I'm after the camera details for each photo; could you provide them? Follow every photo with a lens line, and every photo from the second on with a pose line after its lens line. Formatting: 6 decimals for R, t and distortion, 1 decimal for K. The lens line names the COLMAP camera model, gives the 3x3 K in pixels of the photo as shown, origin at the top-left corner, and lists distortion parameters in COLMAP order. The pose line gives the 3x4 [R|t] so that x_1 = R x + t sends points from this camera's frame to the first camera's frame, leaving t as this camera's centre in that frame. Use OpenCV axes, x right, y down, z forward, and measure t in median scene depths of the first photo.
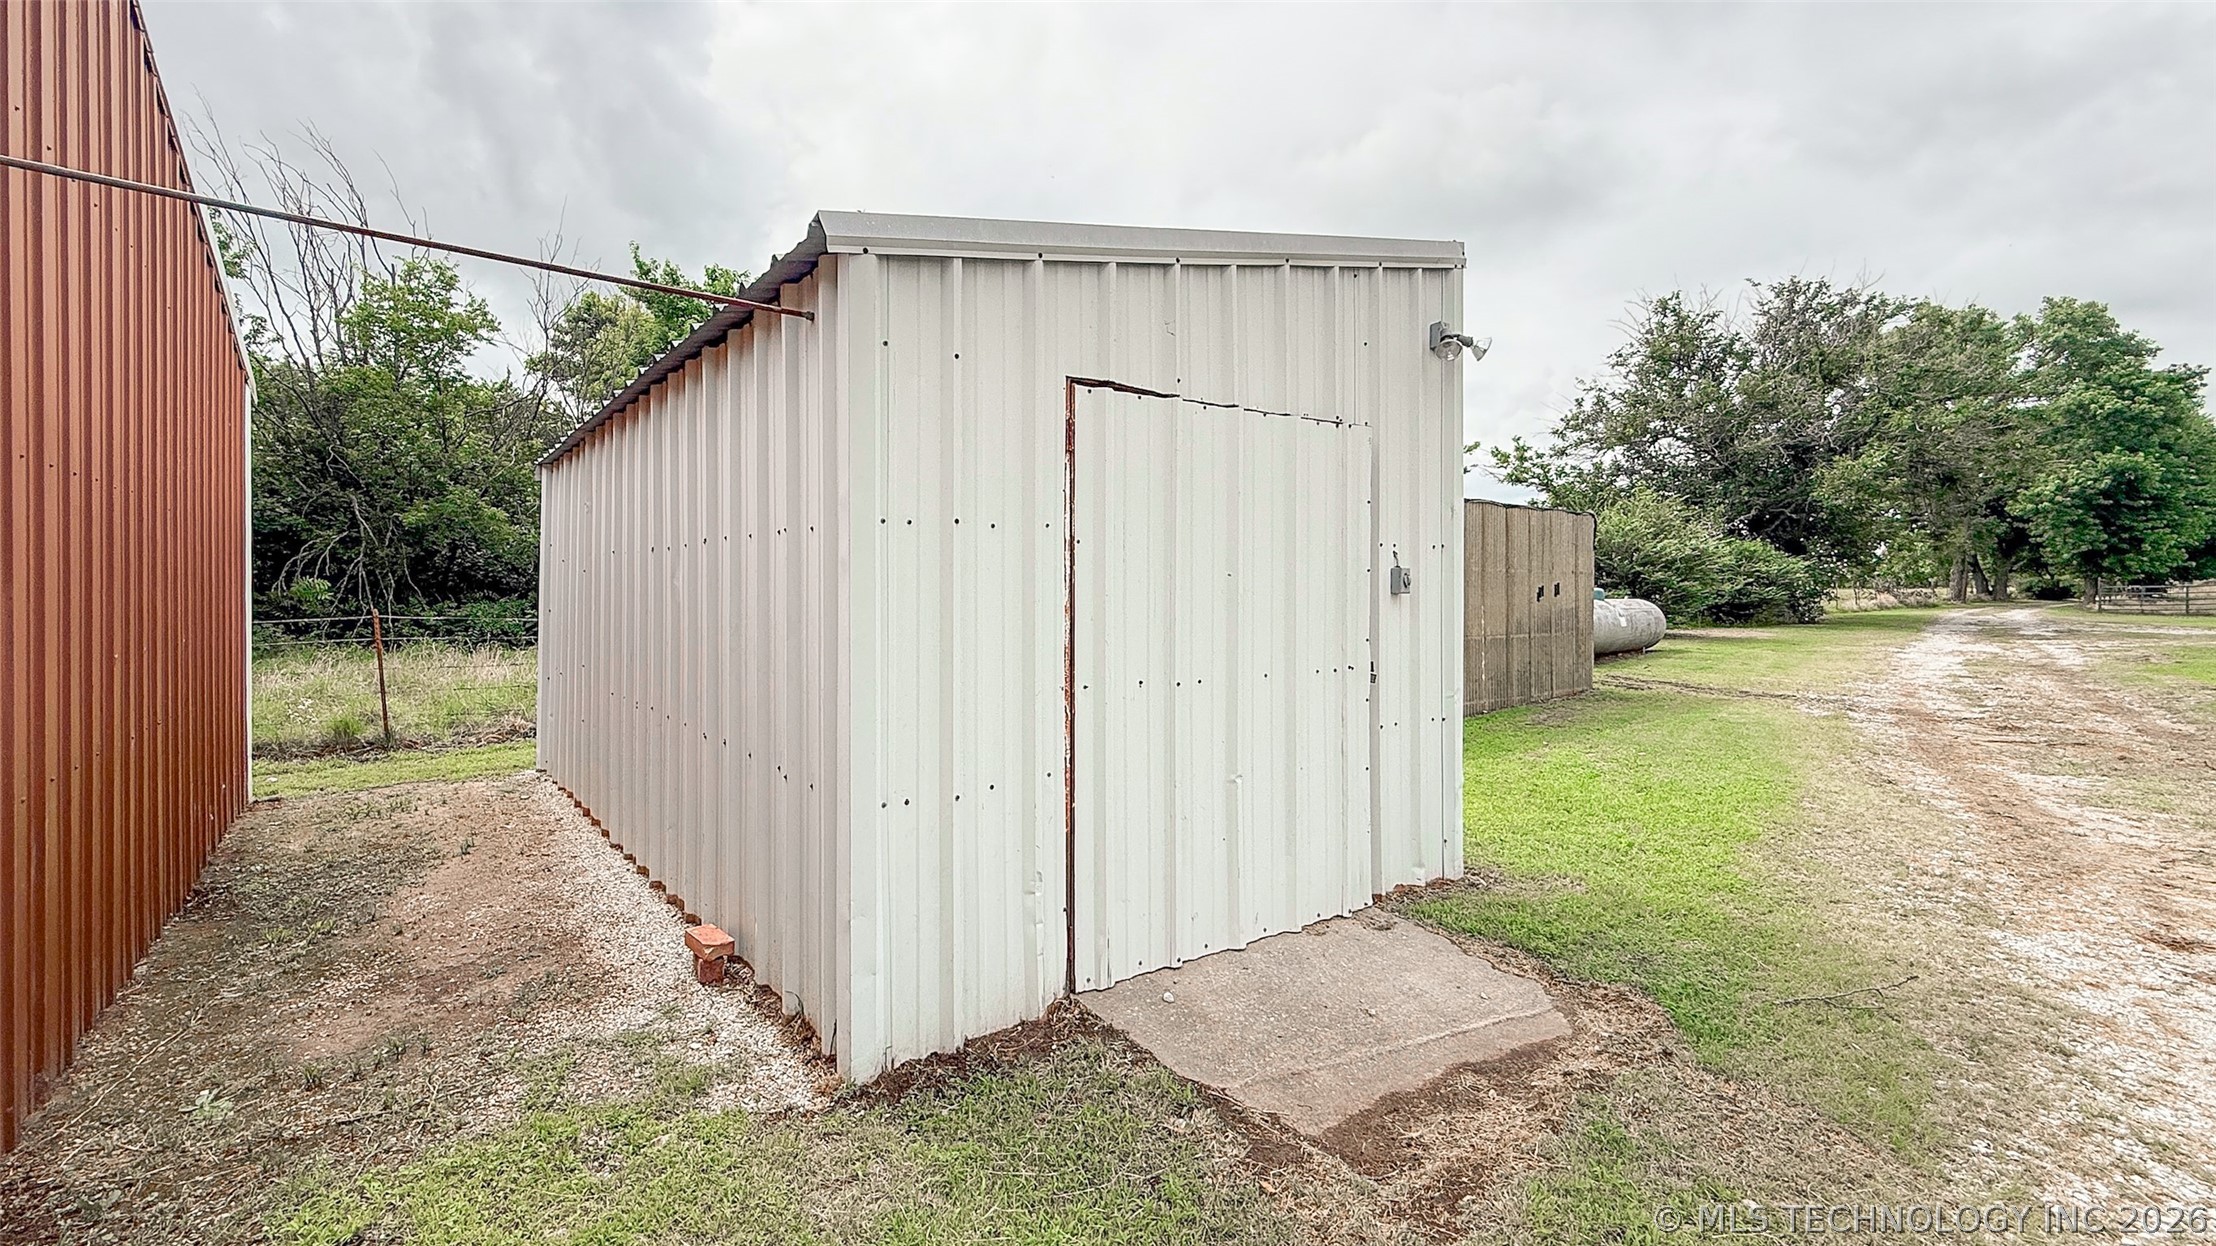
lens RADIAL K [[901.8, 0, 1058.5], [0, 901.8, 594.9], [0, 0, 1]] dist [-0.001091, 0.000422]
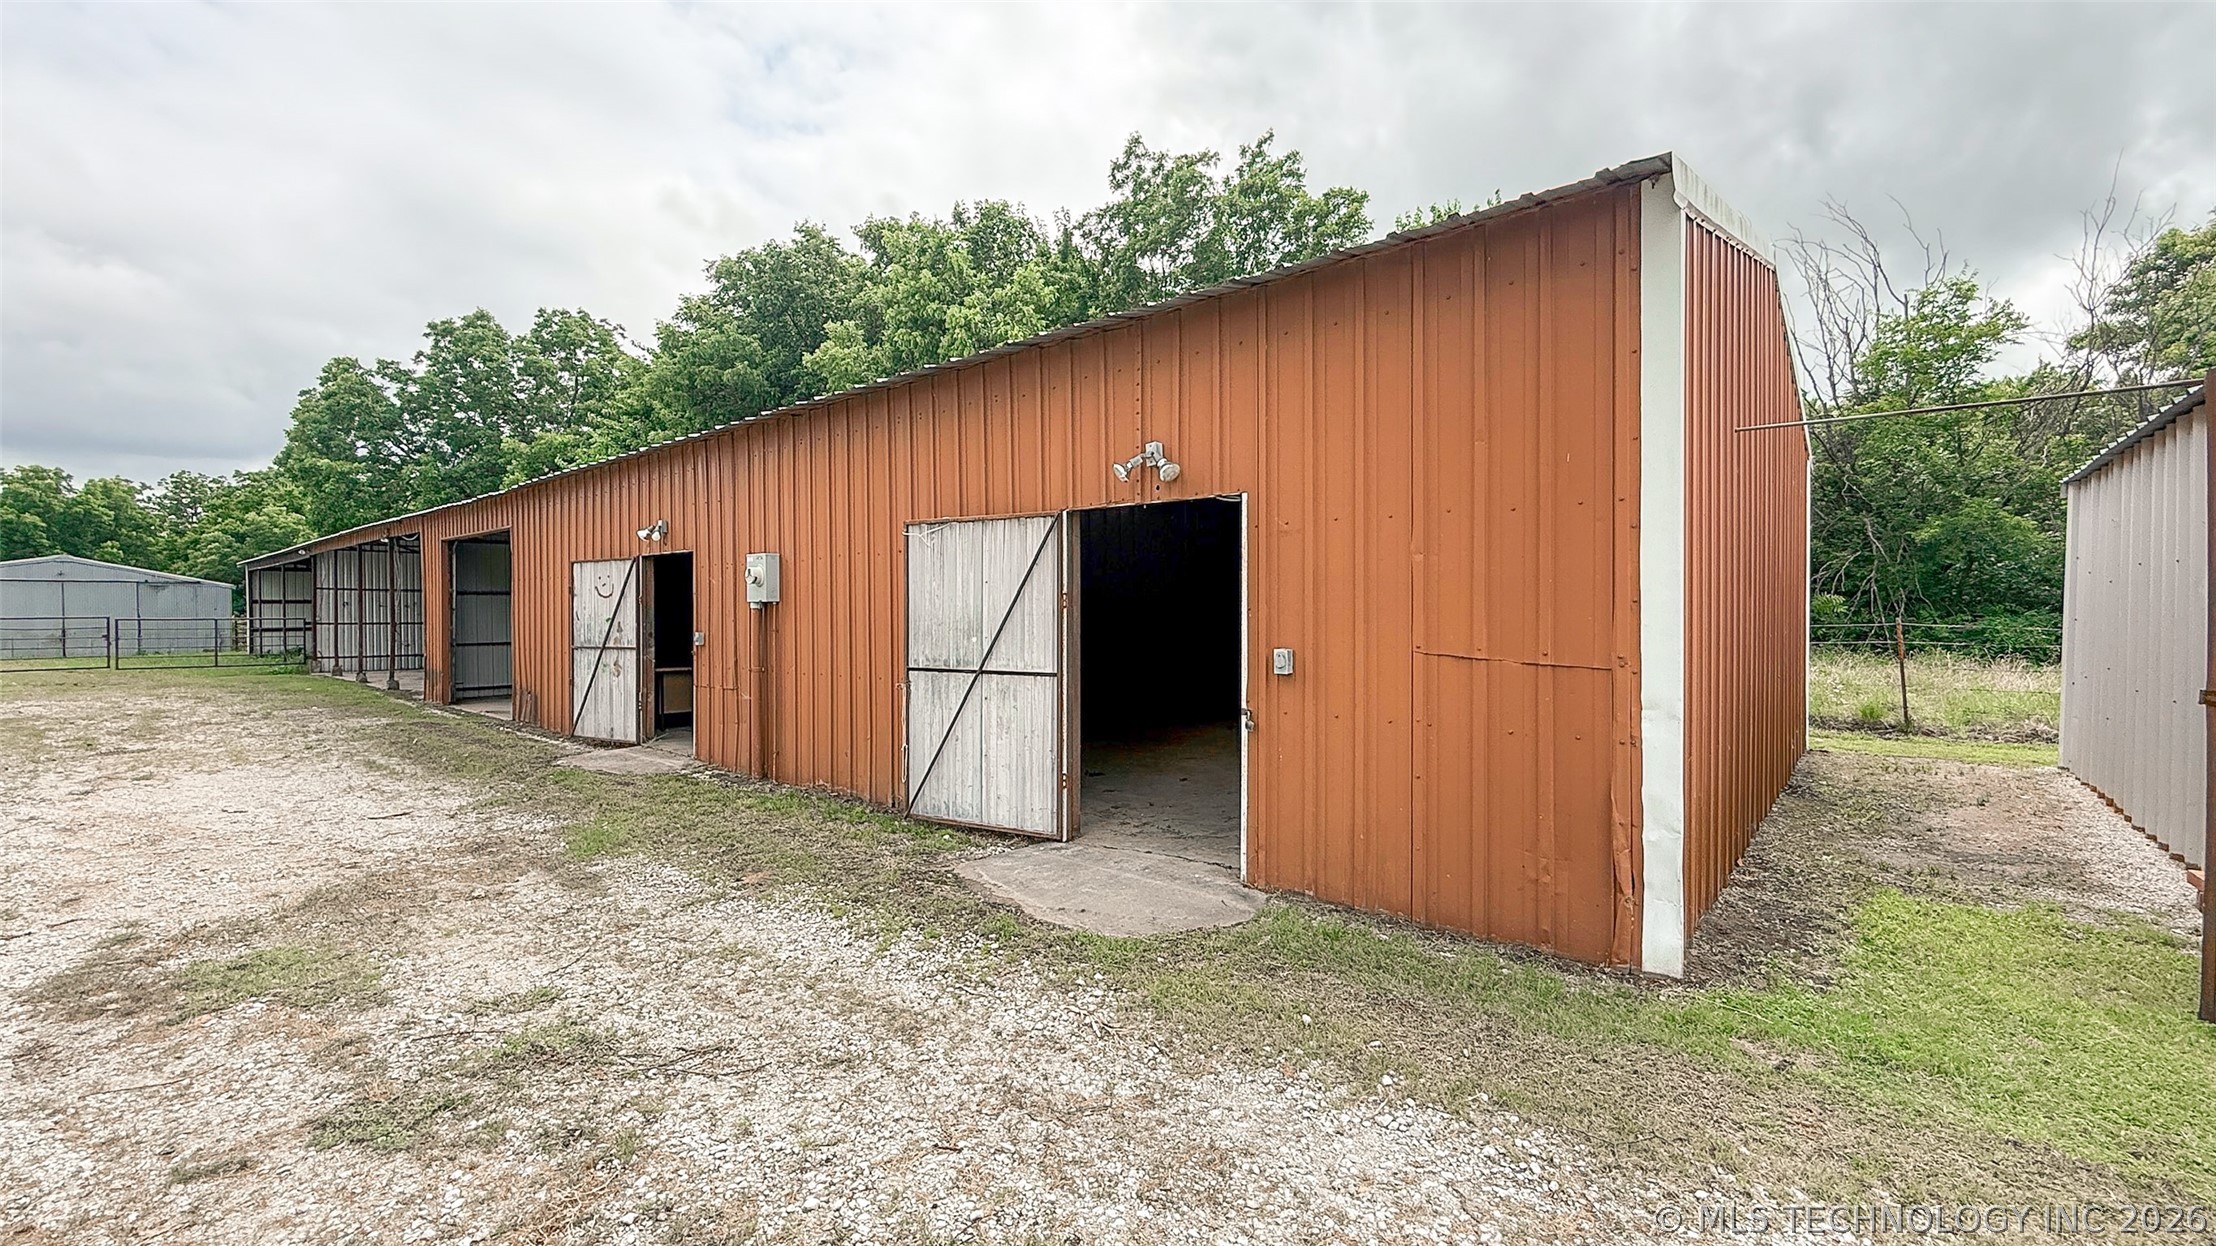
lens RADIAL K [[901.8, 0, 1112.5], [0, 901.8, 618.3], [0, 0, 1]] dist [-0.001091, 0.000422]
pose [[0.218965, 0.007988, -0.975700, 0.098254], [0.000295, 0.999966, 0.008252, 0.002926], [0.975733, -0.002095, 0.218955, -0.149216]]
